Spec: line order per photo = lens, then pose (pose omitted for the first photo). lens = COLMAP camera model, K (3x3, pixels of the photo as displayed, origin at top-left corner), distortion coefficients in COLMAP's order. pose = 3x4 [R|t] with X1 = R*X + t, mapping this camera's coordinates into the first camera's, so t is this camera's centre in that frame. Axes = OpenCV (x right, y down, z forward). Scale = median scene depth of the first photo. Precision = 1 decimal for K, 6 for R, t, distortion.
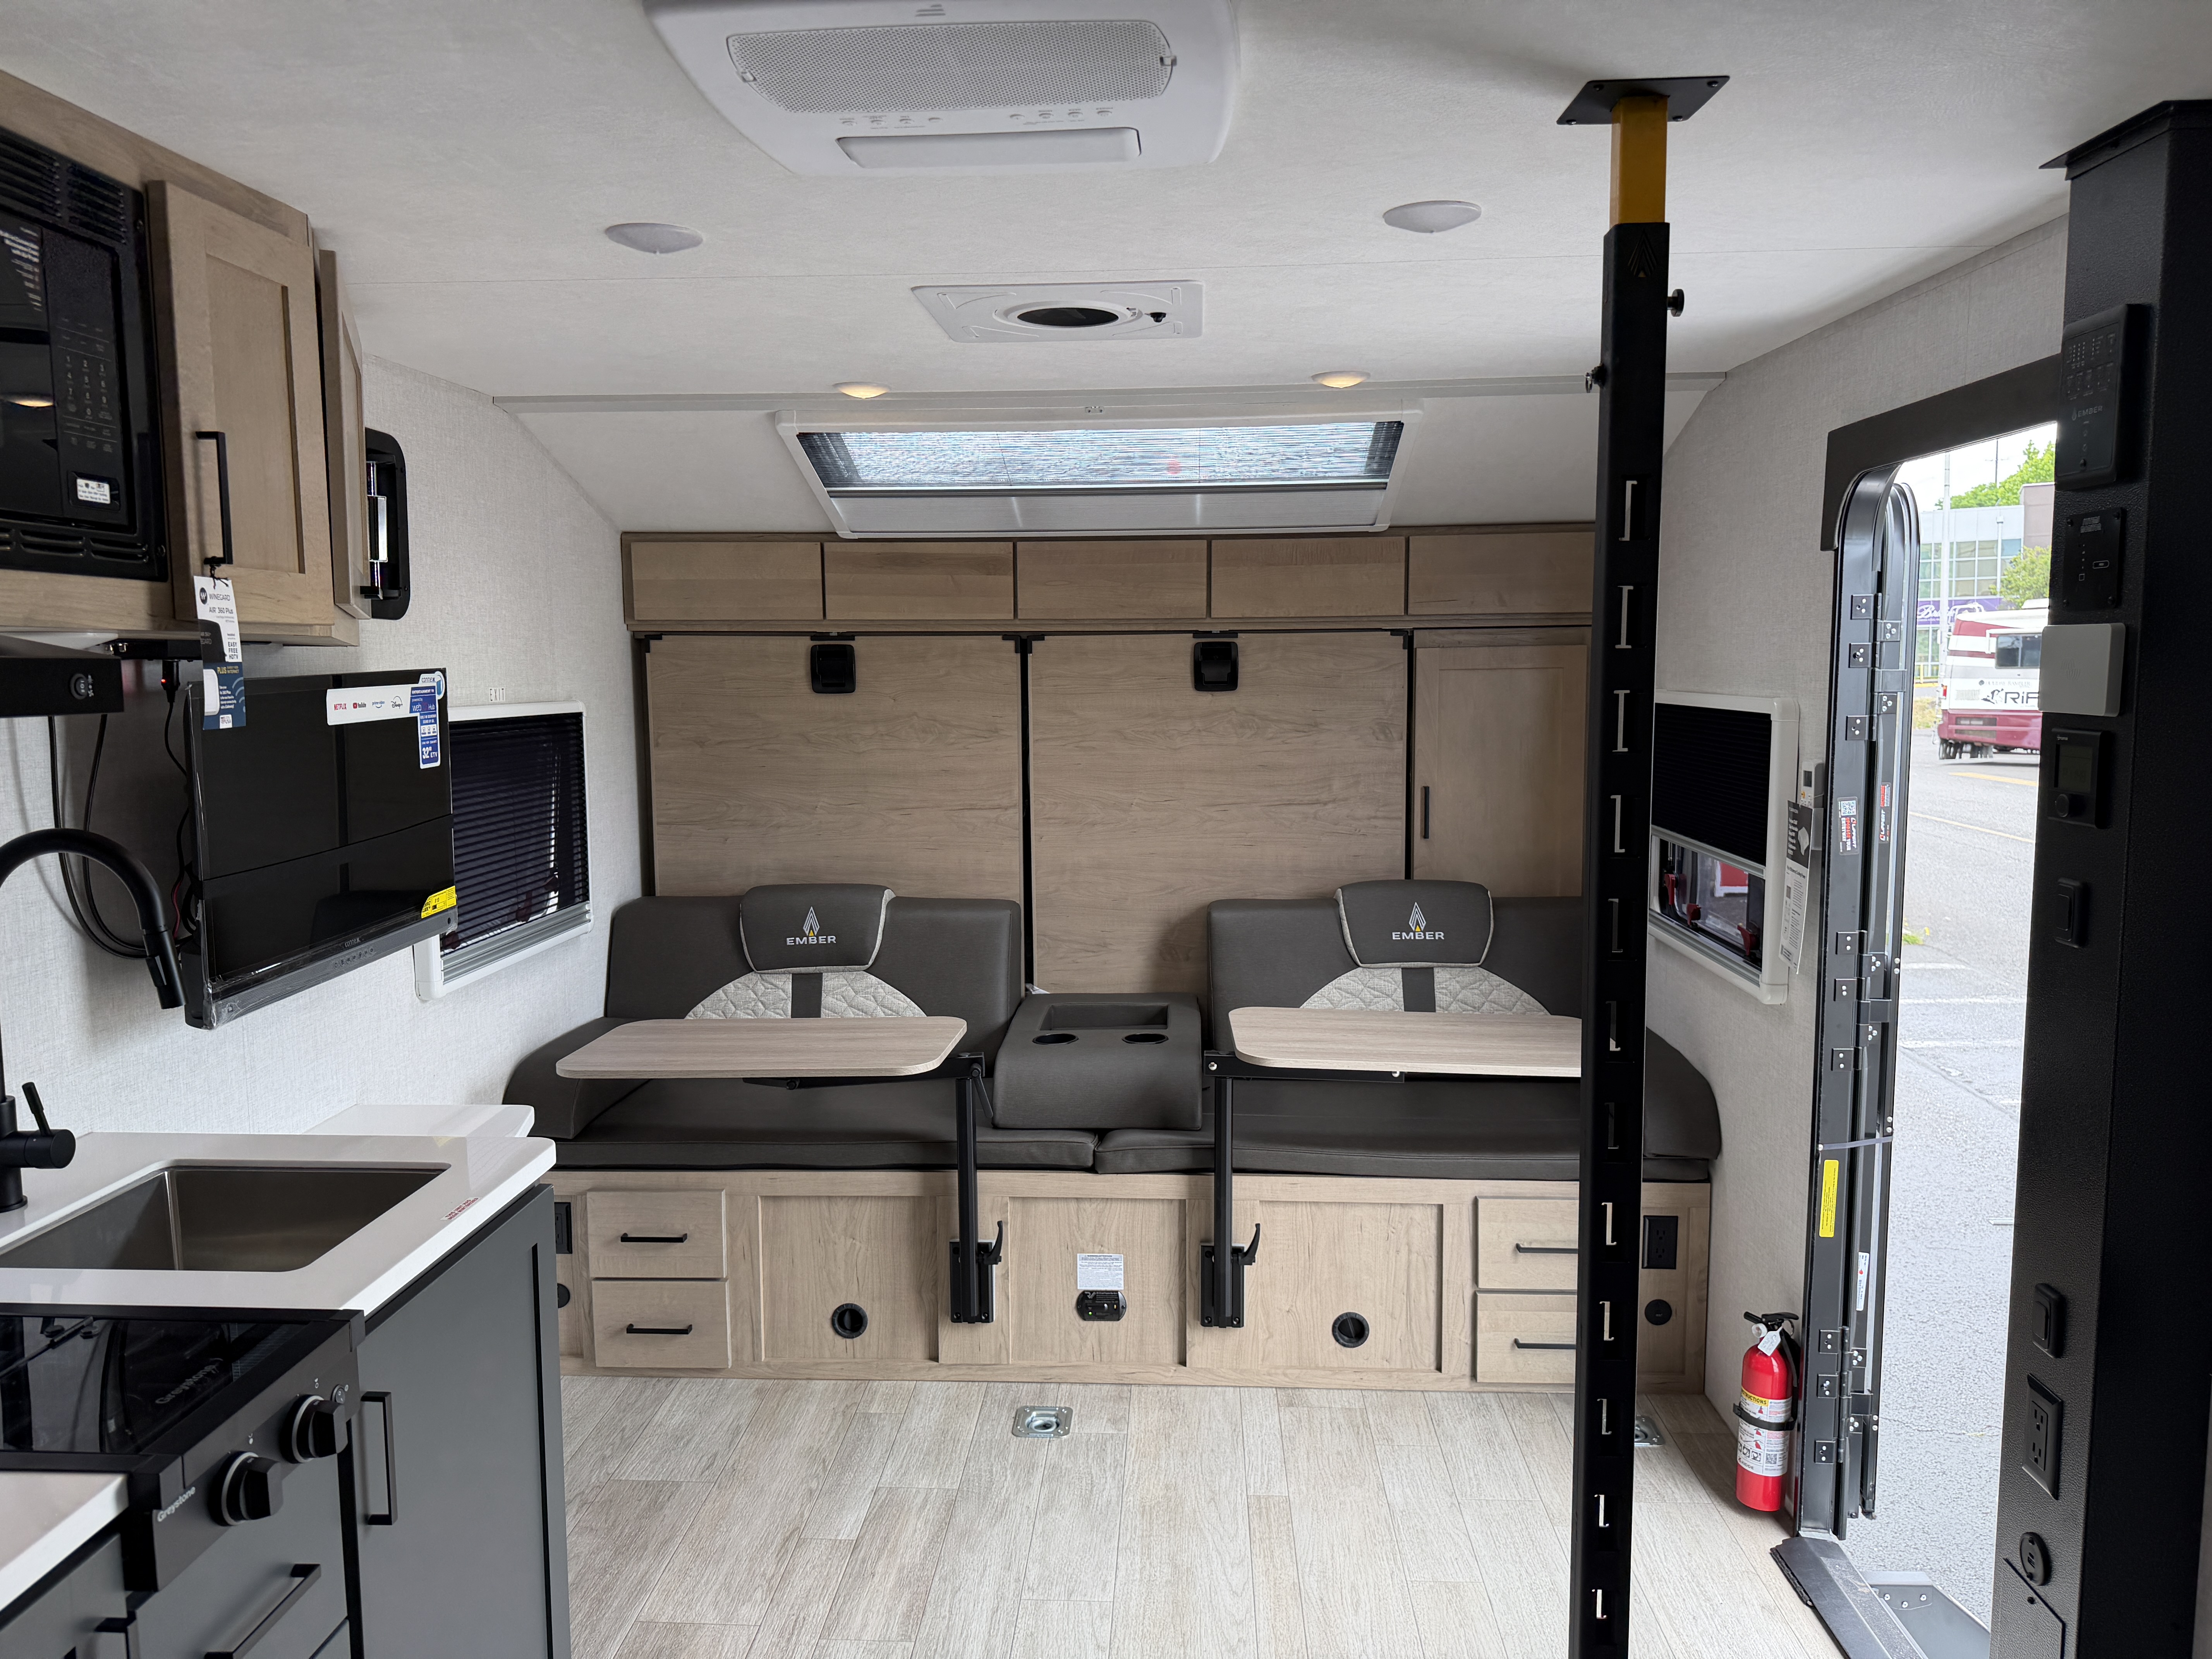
lens RADIAL K [[1550.0, 0, 1110.0], [0, 1550.0, 827.8], [0, 0, 1]] dist [0.026810, -0.030430]
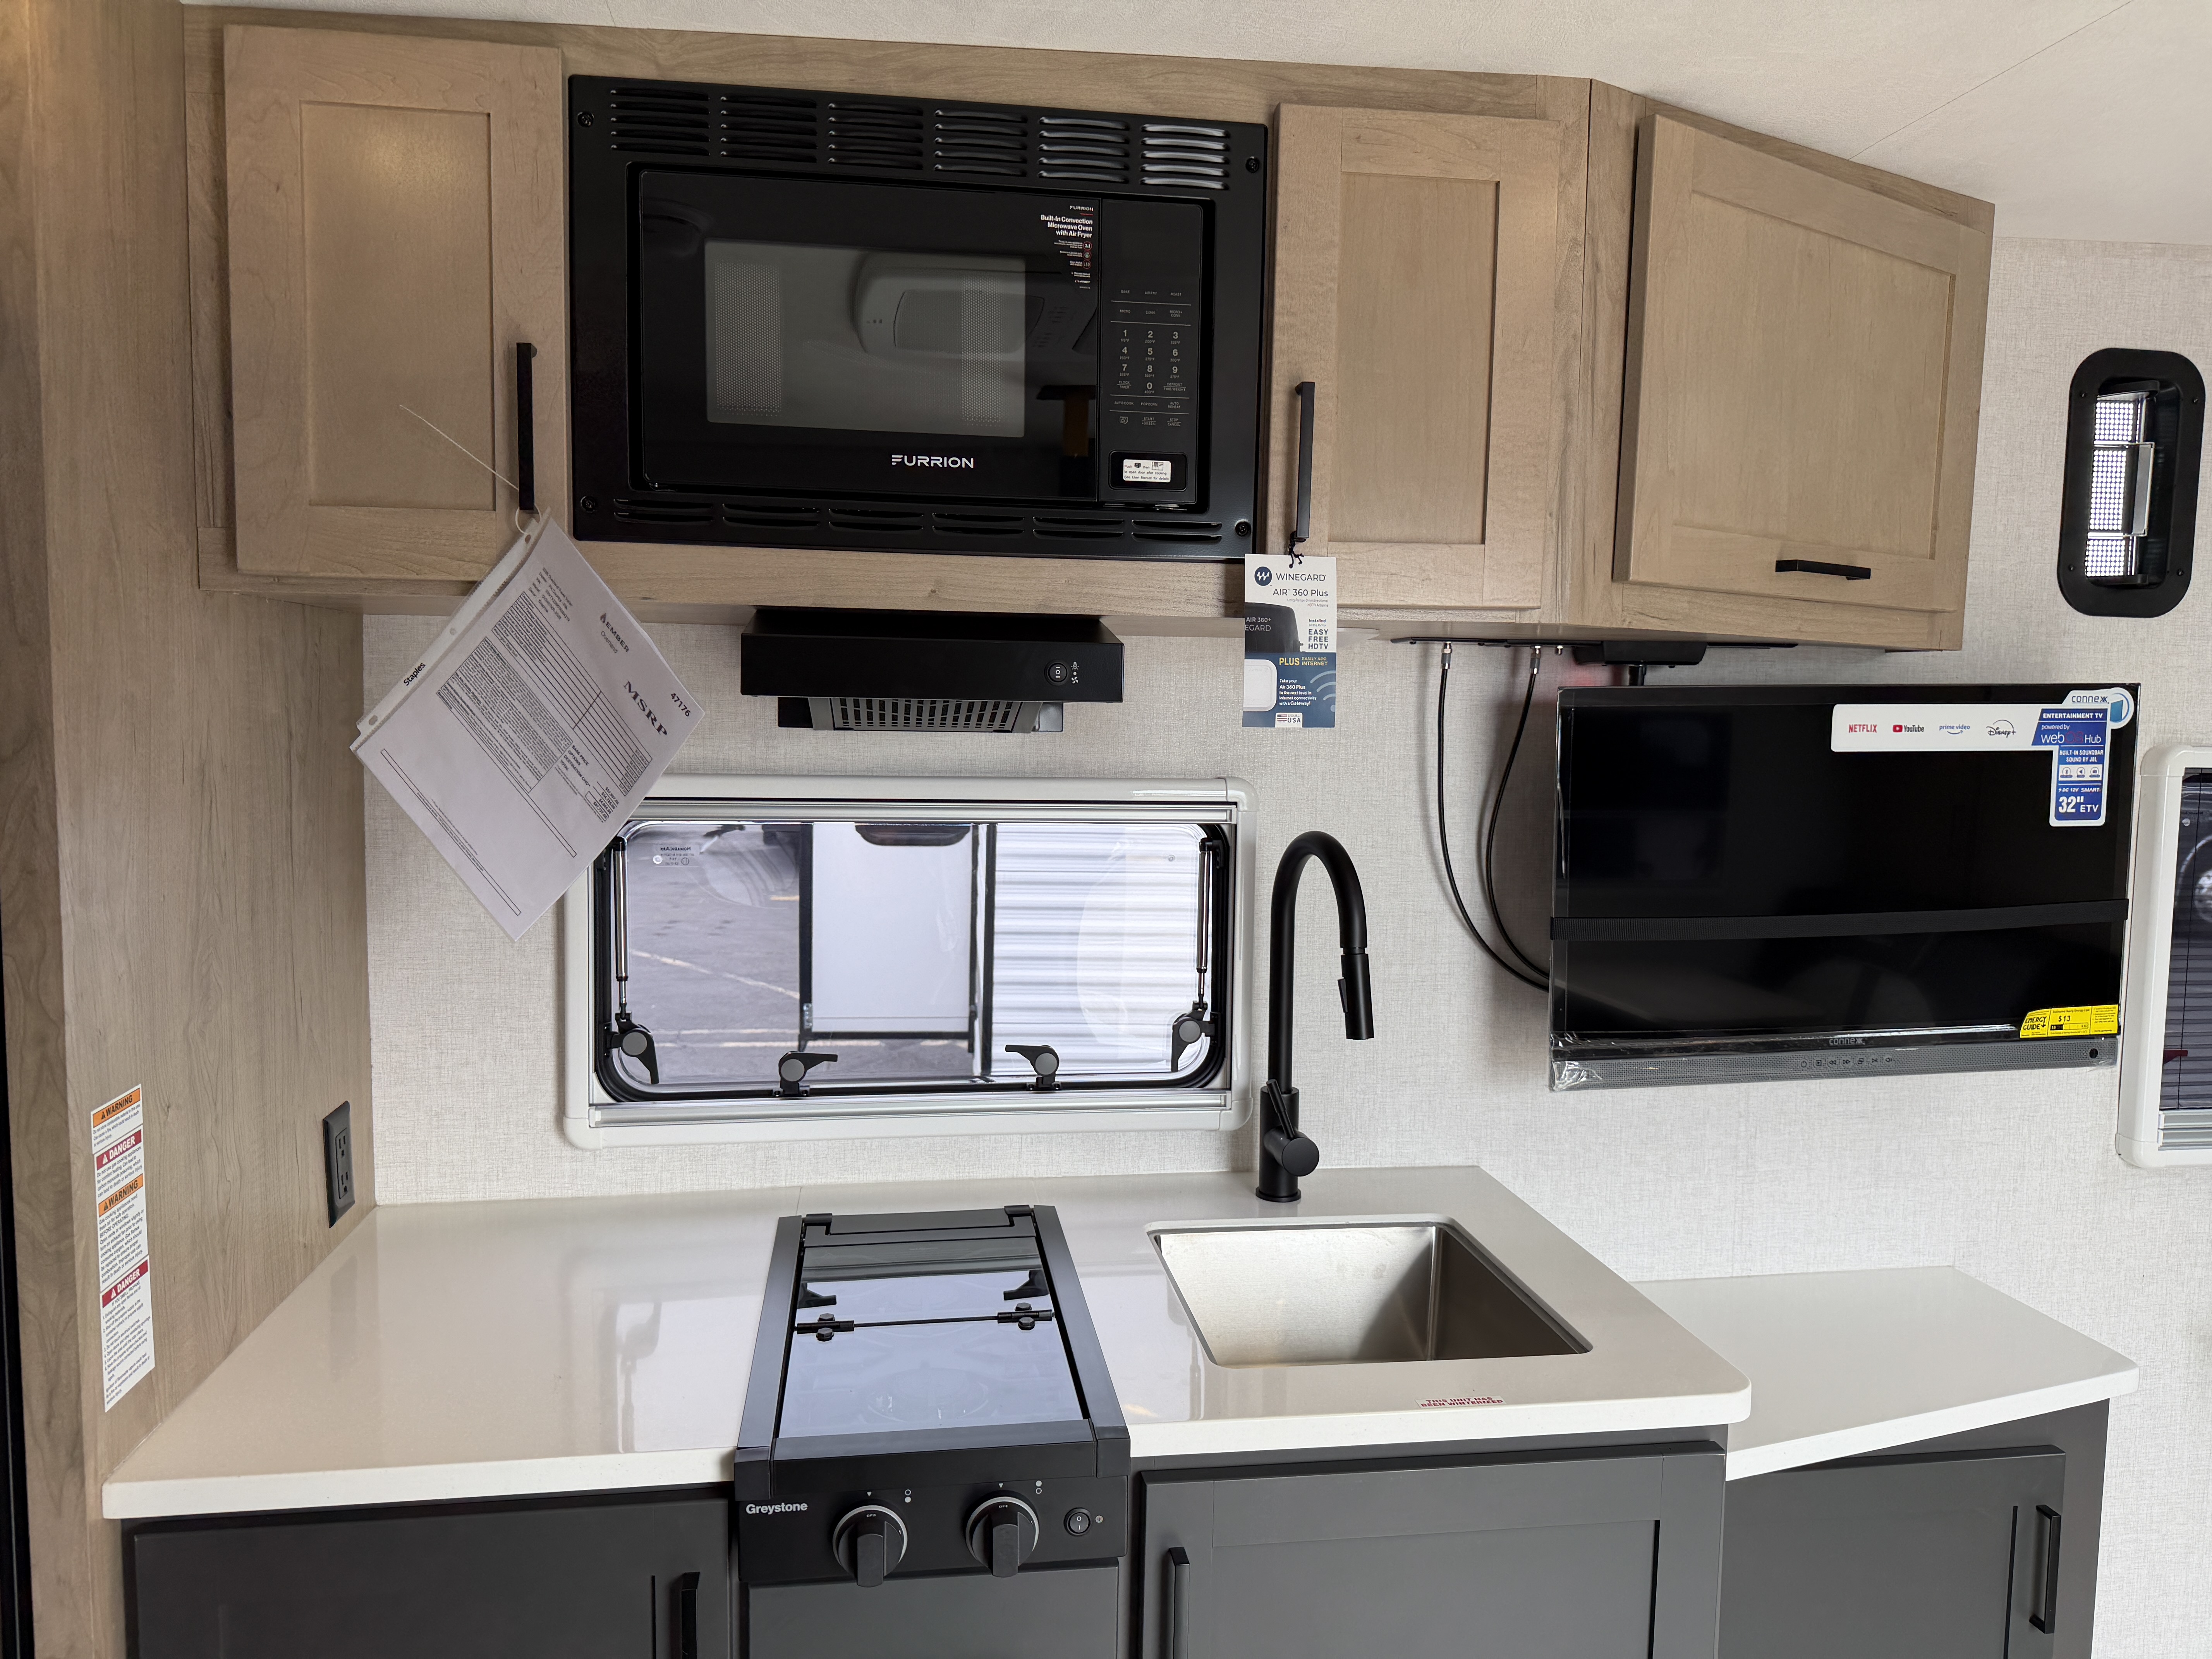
lens RADIAL K [[1550.0, 0, 1100.9], [0, 1550.0, 838.3], [0, 0, 1]] dist [0.026810, -0.030430]
pose [[0.183538, 0.099622, -0.977952, 0.247569], [-0.120201, 0.989660, 0.078256, -0.056049], [0.975636, 0.103188, 0.193615, 0.701114]]
